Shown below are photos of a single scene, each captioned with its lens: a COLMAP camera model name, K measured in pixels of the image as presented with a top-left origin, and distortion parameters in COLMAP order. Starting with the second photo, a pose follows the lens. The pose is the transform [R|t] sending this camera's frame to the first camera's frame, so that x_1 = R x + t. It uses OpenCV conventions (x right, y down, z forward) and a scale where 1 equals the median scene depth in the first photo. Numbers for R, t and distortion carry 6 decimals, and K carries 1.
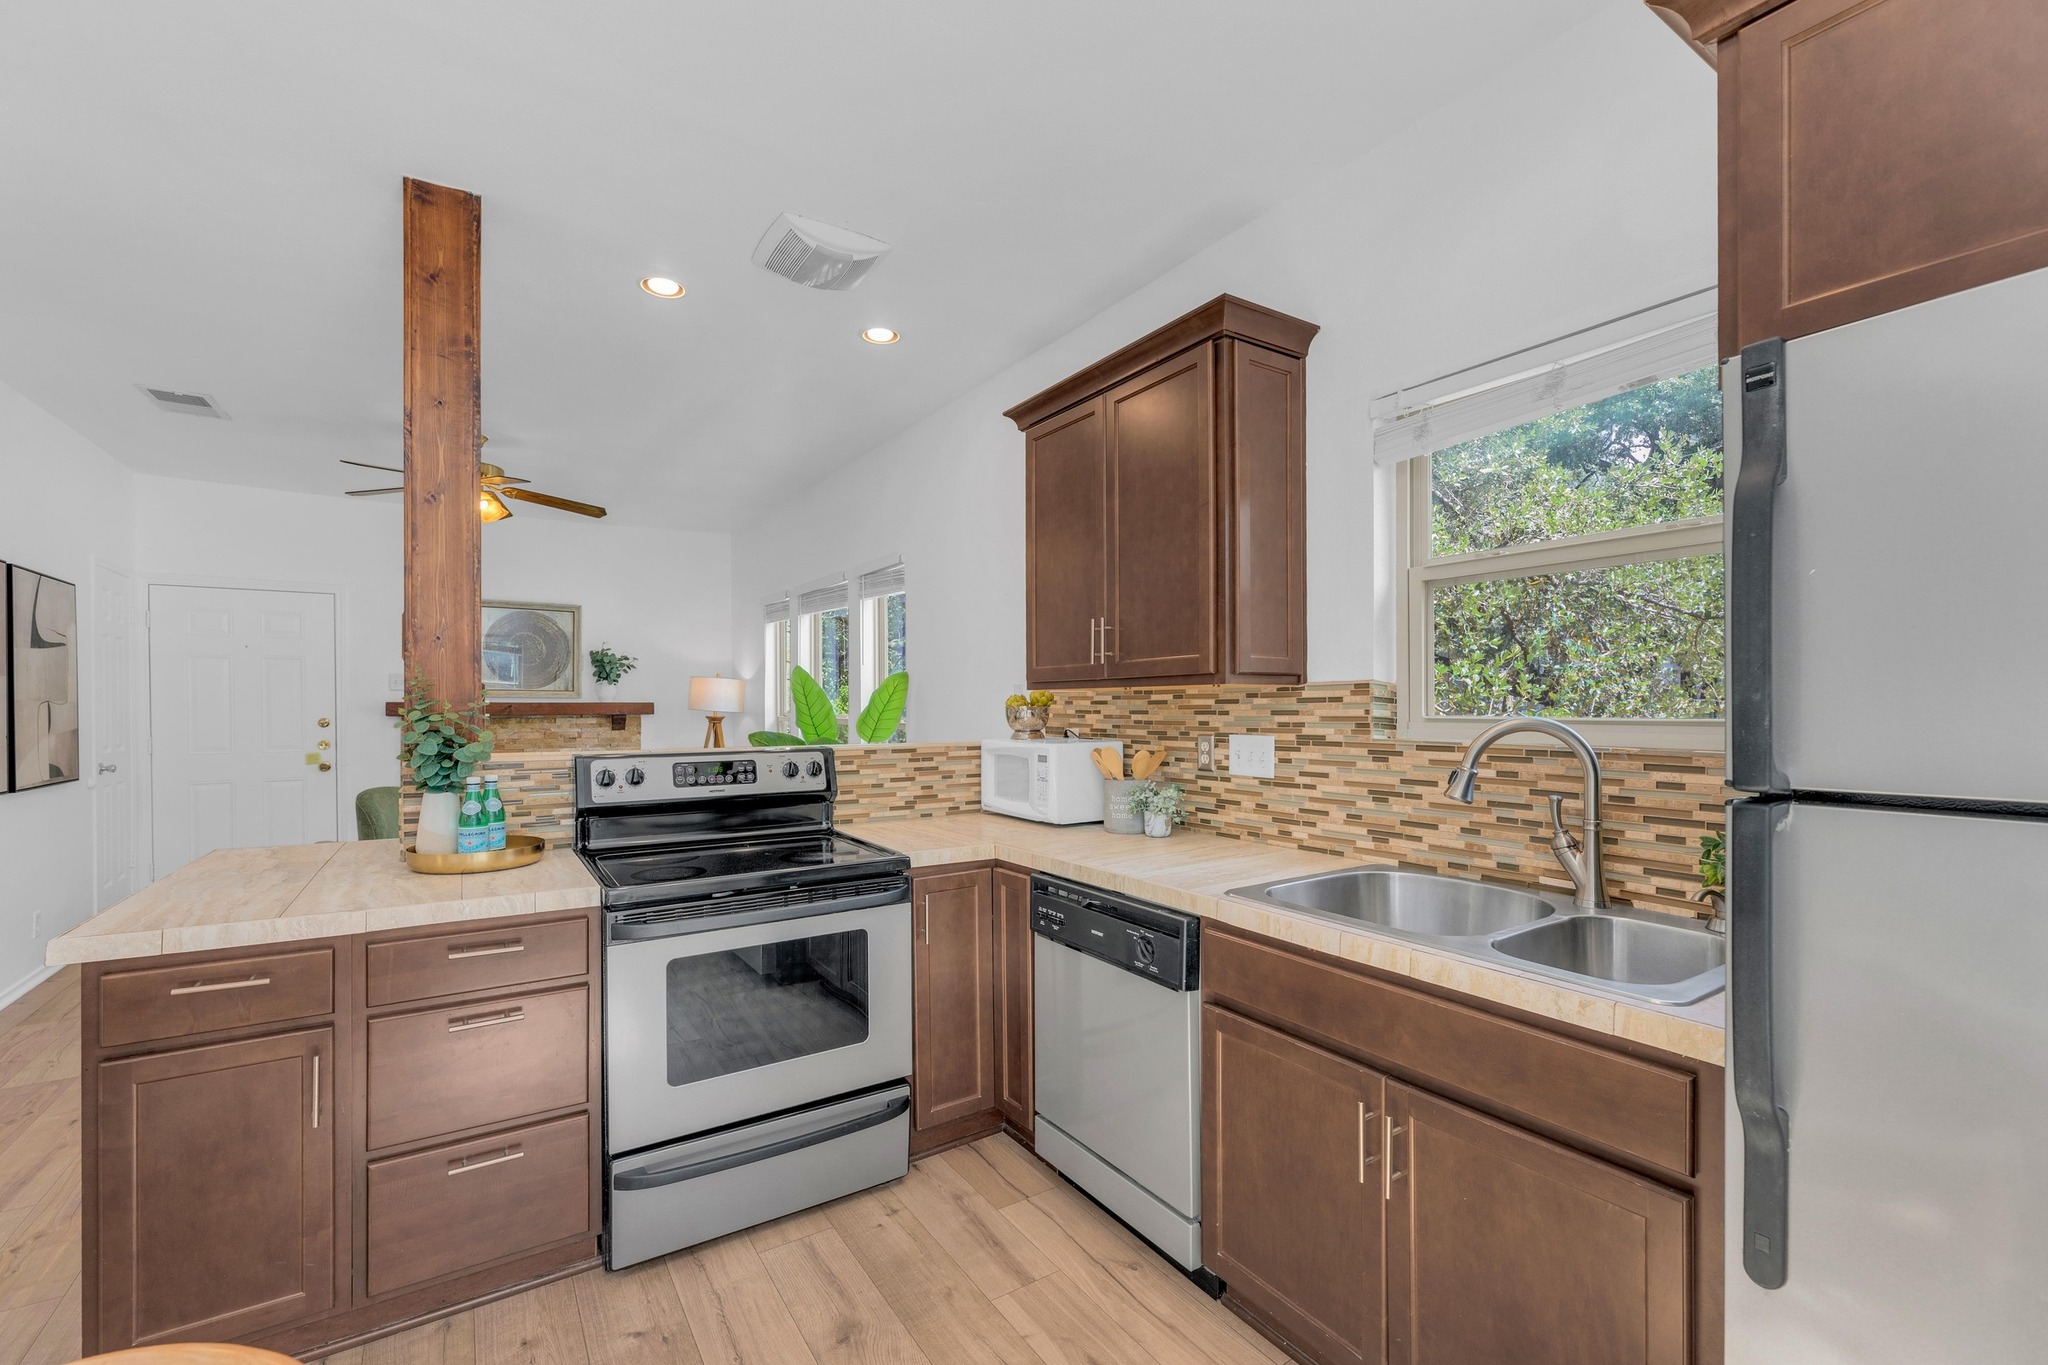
lens RADIAL K [[856.9, 0, 1008.4], [0, 856.9, 710.6], [0, 0, 1]] dist [0.002194, 0.000070]
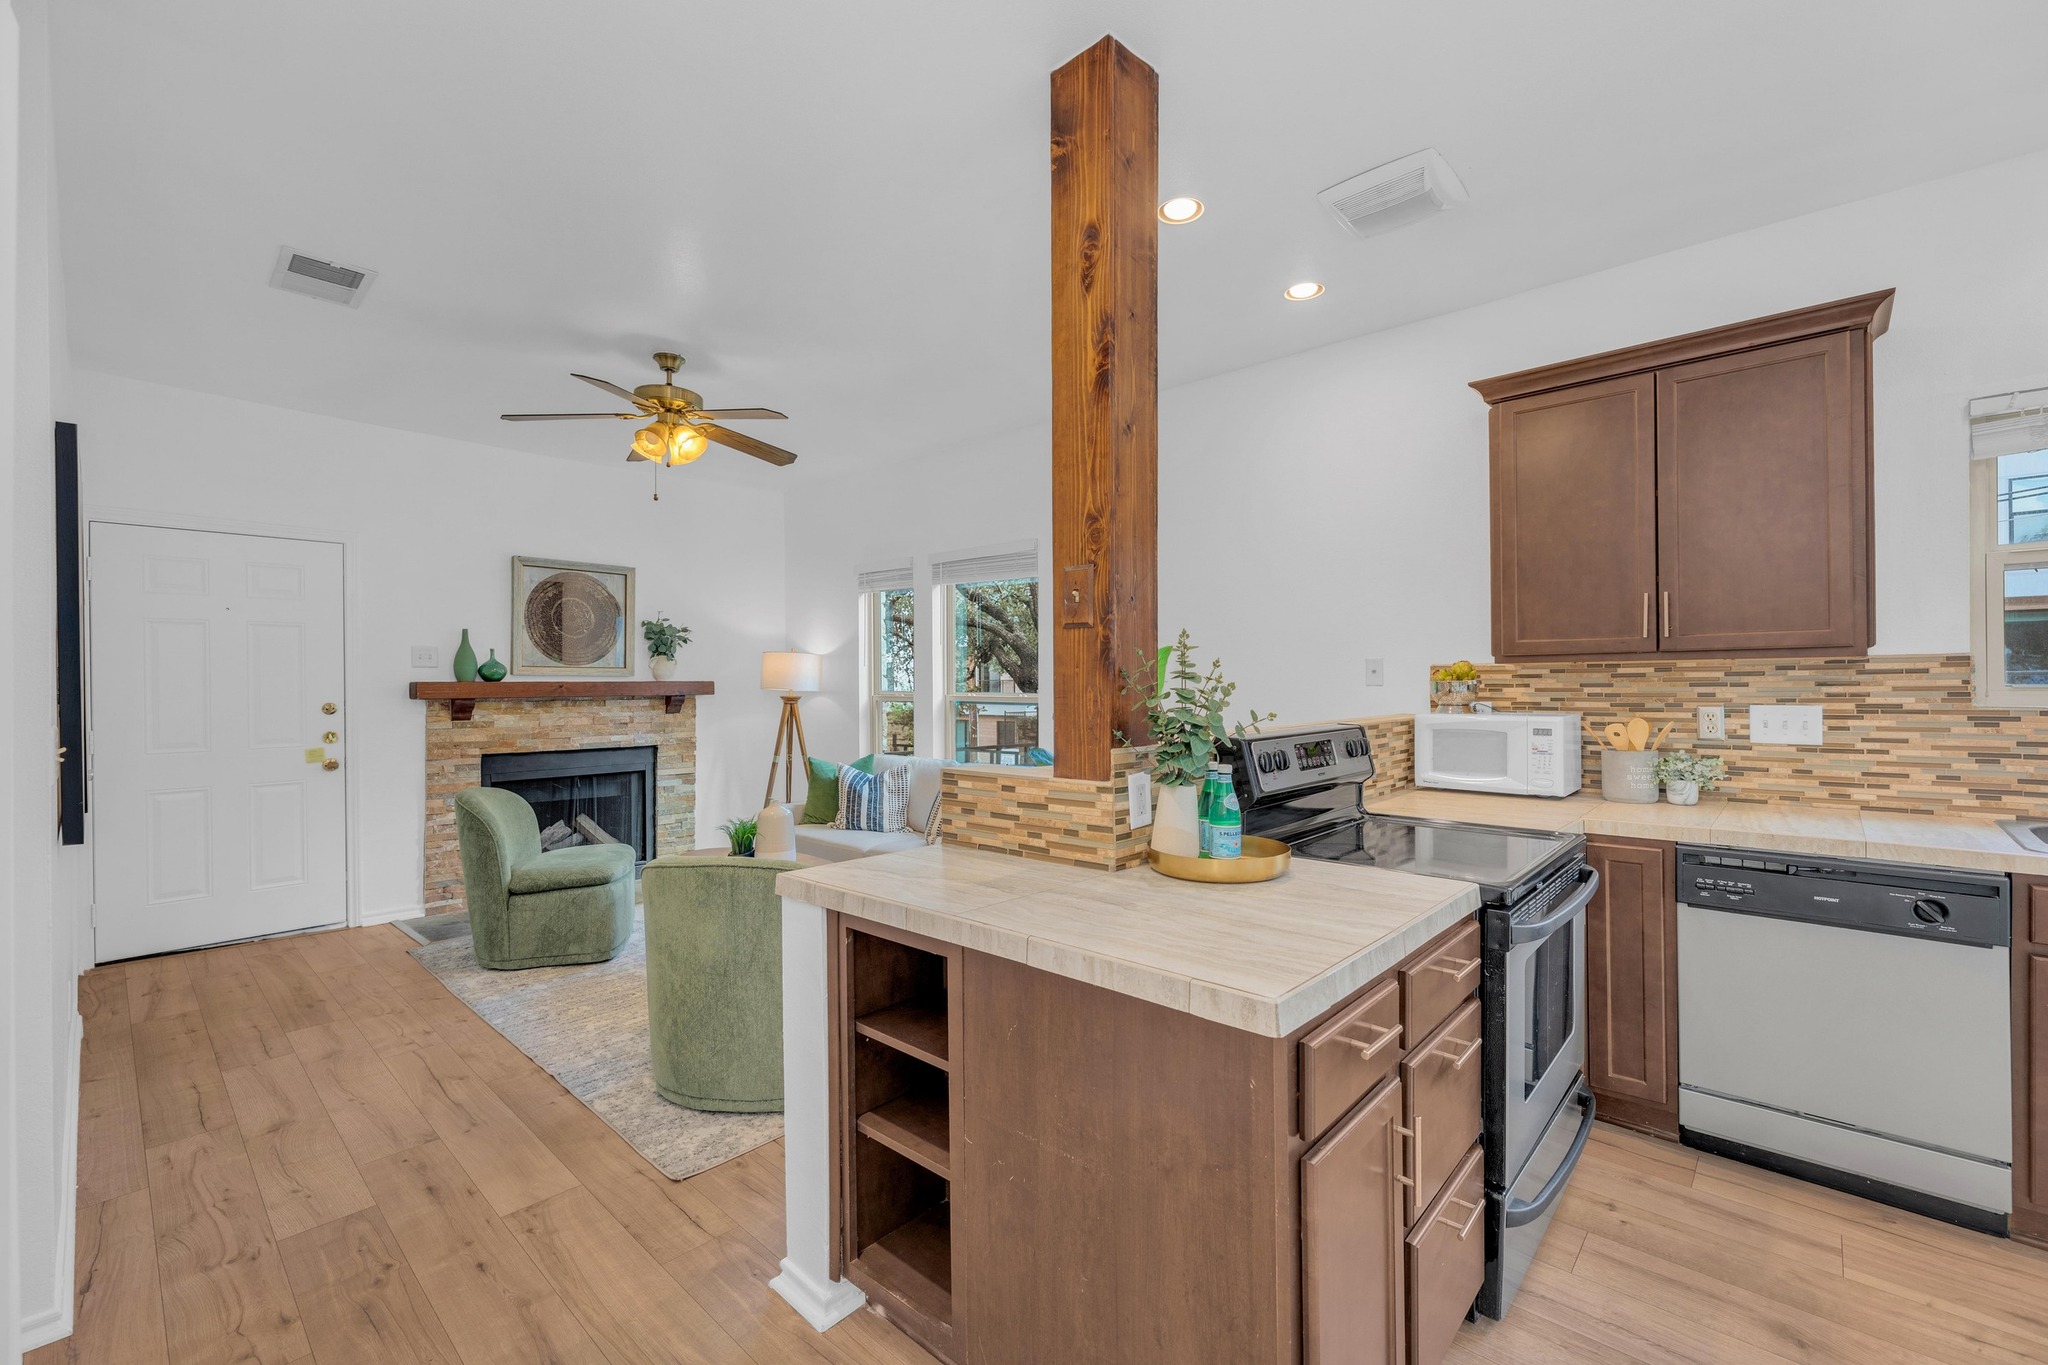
lens RADIAL K [[854.8, 0, 1024.0], [0, 854.8, 682.5], [0, 0, 1]] dist [-0.000606, 0.000150]
pose [[0.967271, -0.004524, 0.253707, -0.913446], [0.006766, 0.999945, -0.007965, 0.002525], [-0.253657, 0.009421, 0.967248, 0.217100]]
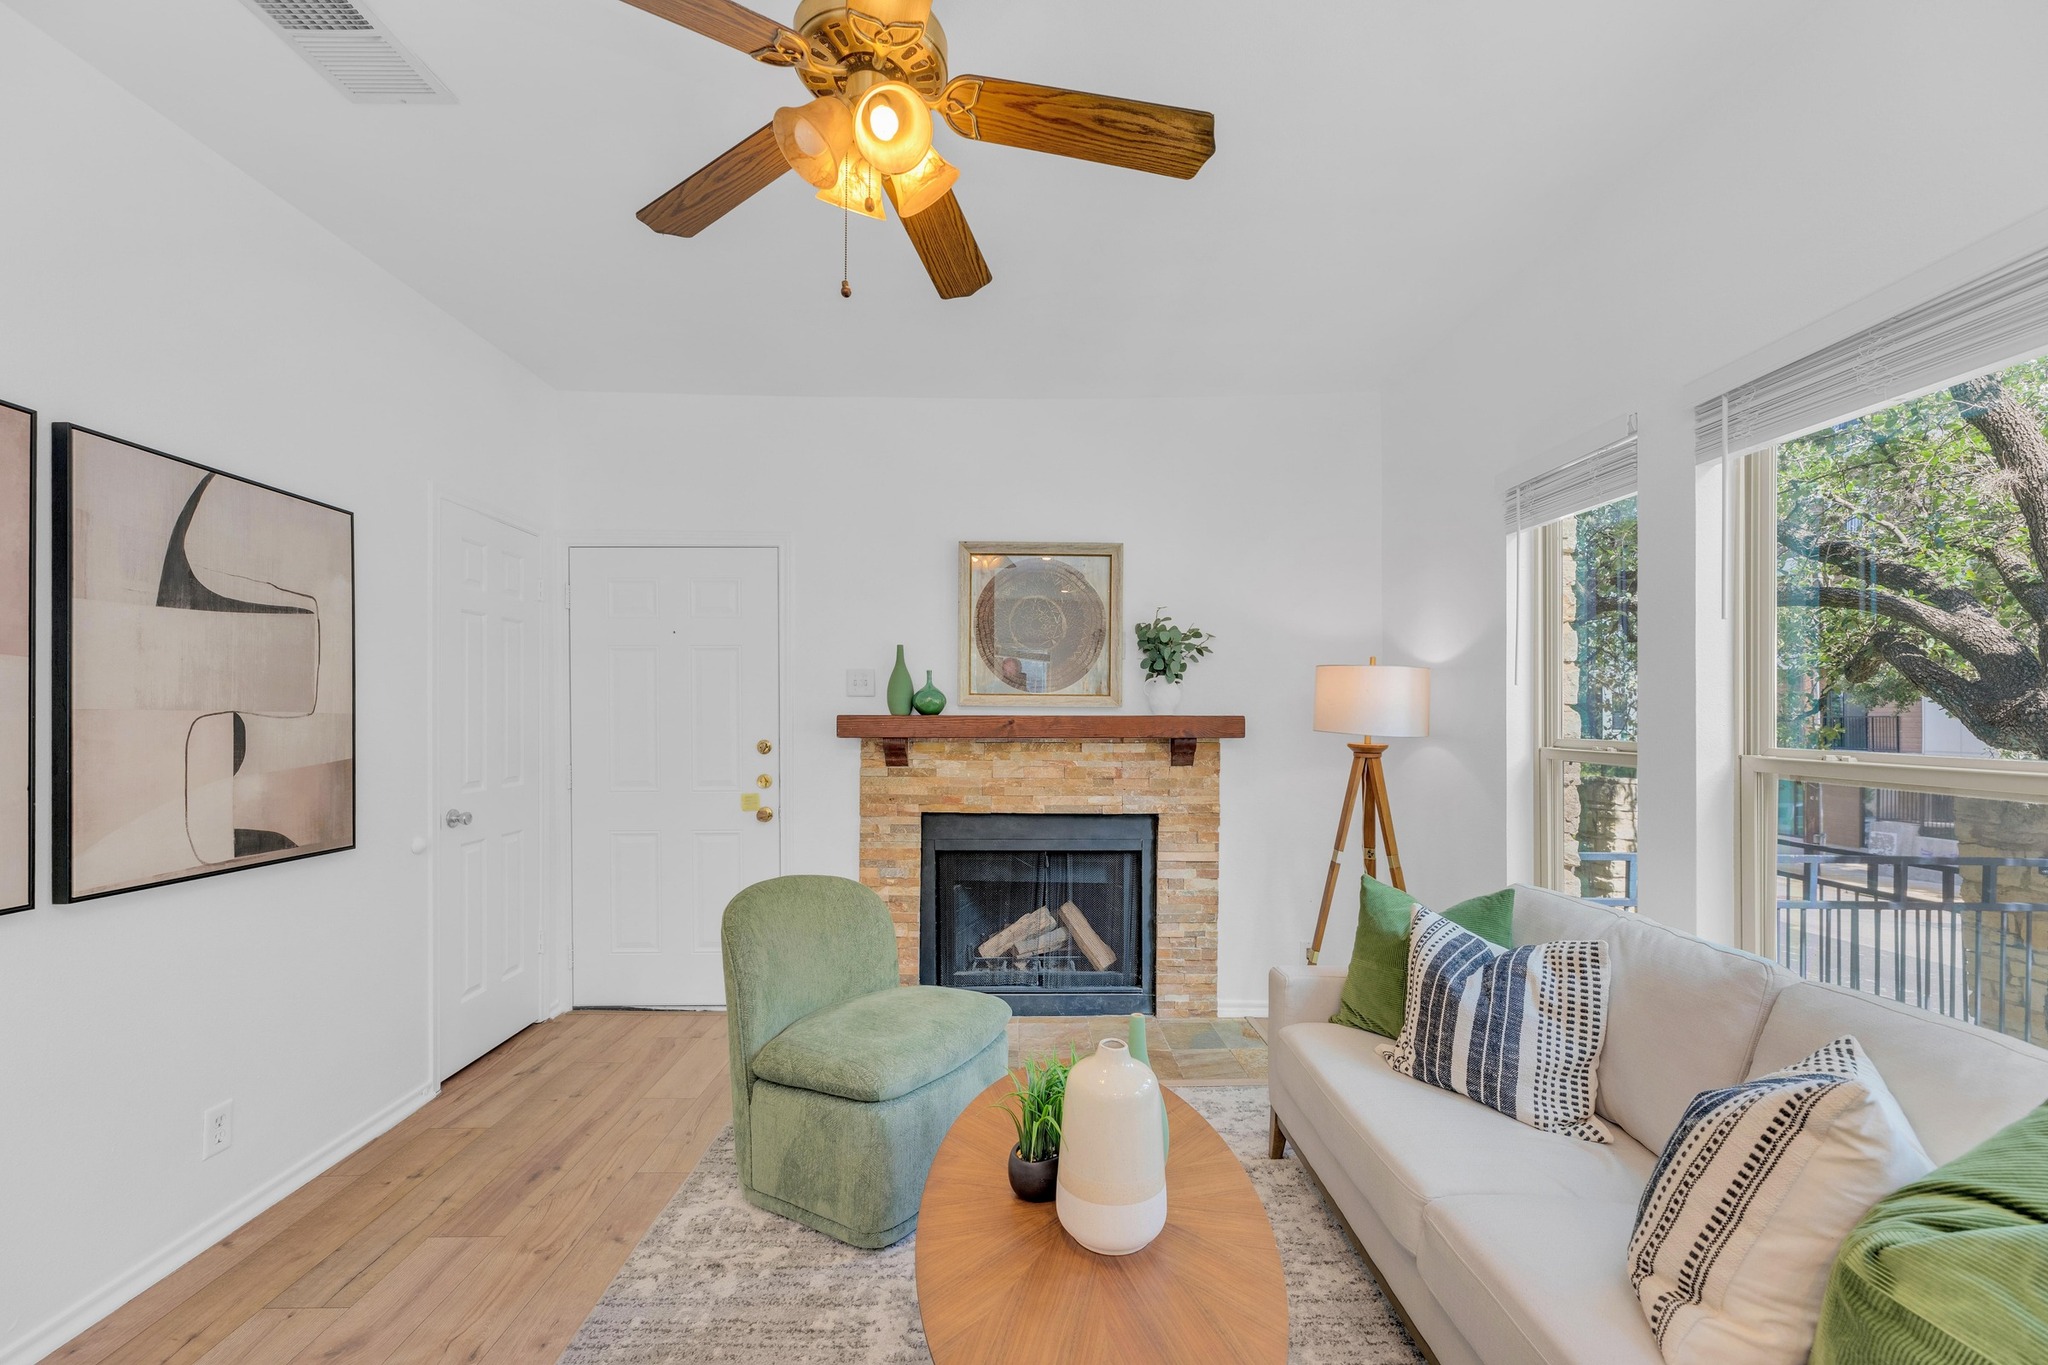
lens RADIAL K [[833.6, 0, 1022.0], [0, 833.6, 716.3], [0, 0, 1]] dist [0.001781, -0.000113]
pose [[0.845892, 0.000660, -0.533354, -0.706658], [-0.005832, 0.999951, -0.008011, -0.011338], [0.533322, 0.009887, 0.845854, 1.355884]]
